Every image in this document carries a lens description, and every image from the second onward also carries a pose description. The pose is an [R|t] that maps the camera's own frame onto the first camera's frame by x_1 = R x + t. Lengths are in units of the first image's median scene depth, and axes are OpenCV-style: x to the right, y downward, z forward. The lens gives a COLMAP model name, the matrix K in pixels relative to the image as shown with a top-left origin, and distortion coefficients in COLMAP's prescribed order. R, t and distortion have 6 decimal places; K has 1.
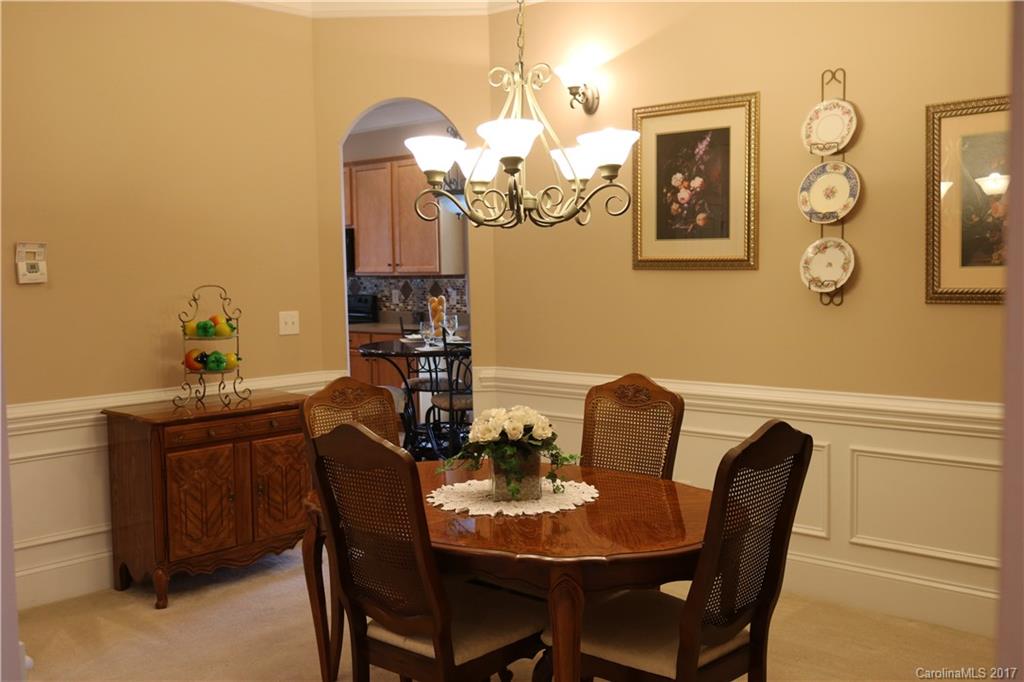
lens RADIAL K [[1074.0, 0, 512.0], [0, 1074.0, 341.0], [0, 0, 1]] dist [-0.002010, -0.000654]
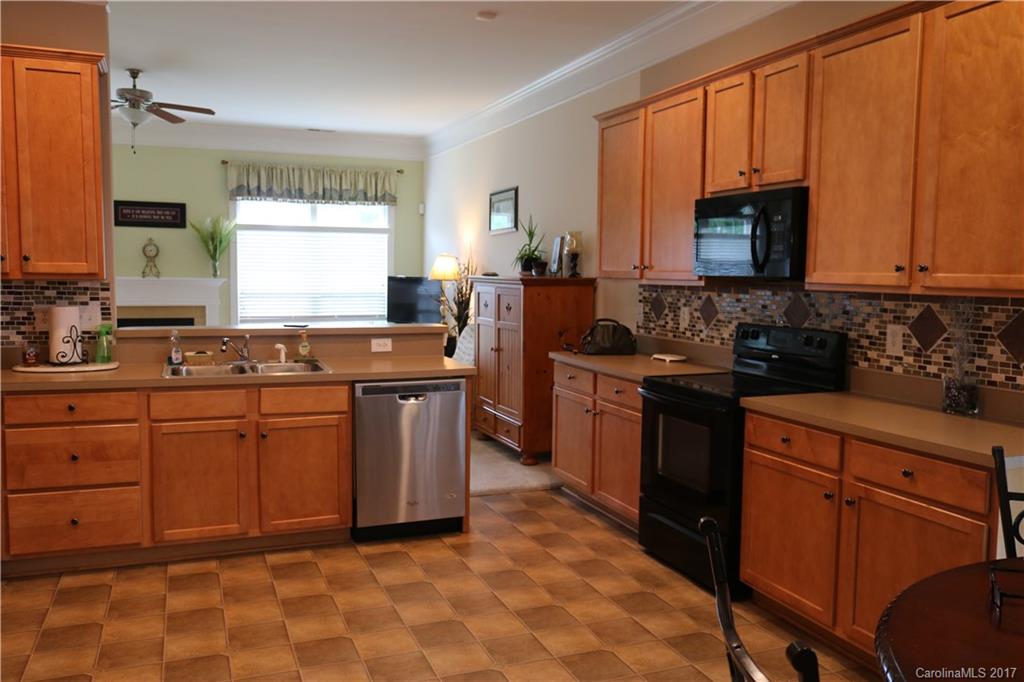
lens RADIAL K [[843.4, 0, 512.0], [0, 843.4, 341.0], [0, 0, 1]] dist [0.010377, -0.001312]
pose [[0.905394, 0.064452, -0.419652, -0.106507], [-0.060530, 0.997909, 0.022670, -0.039737], [0.420235, 0.004876, 0.907402, 0.620521]]
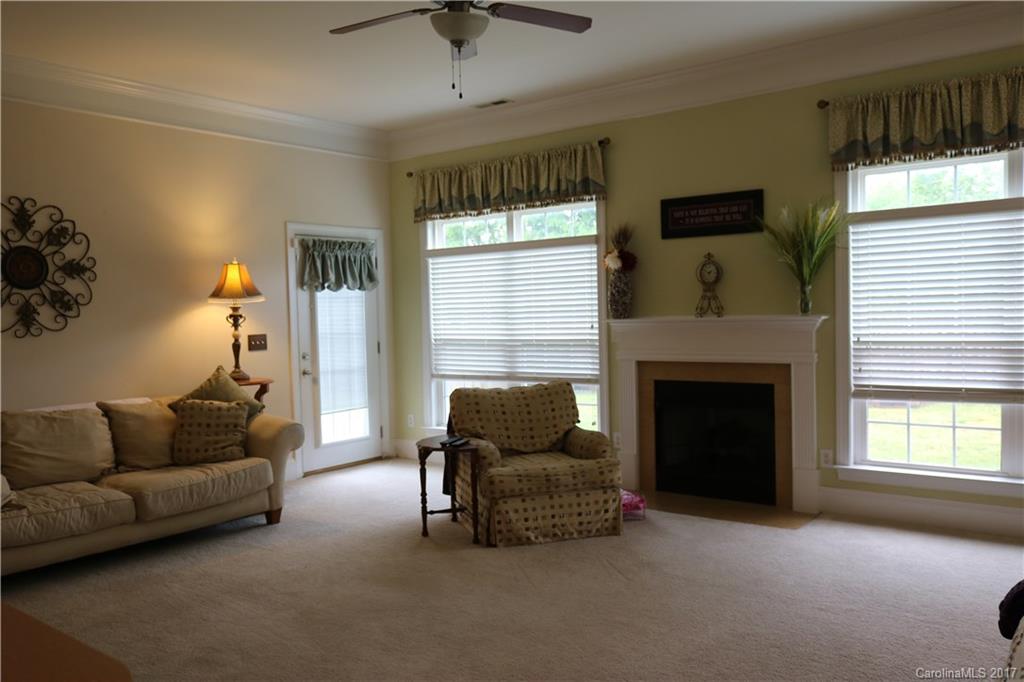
lens RADIAL K [[843.4, 0, 512.0], [0, 843.4, 341.0], [0, 0, 1]] dist [0.010377, -0.001312]
pose [[0.105853, 0.053195, -0.992958, -0.160361], [-0.047834, 0.997684, 0.048349, -0.047743], [0.993231, 0.042379, 0.108152, 0.751966]]
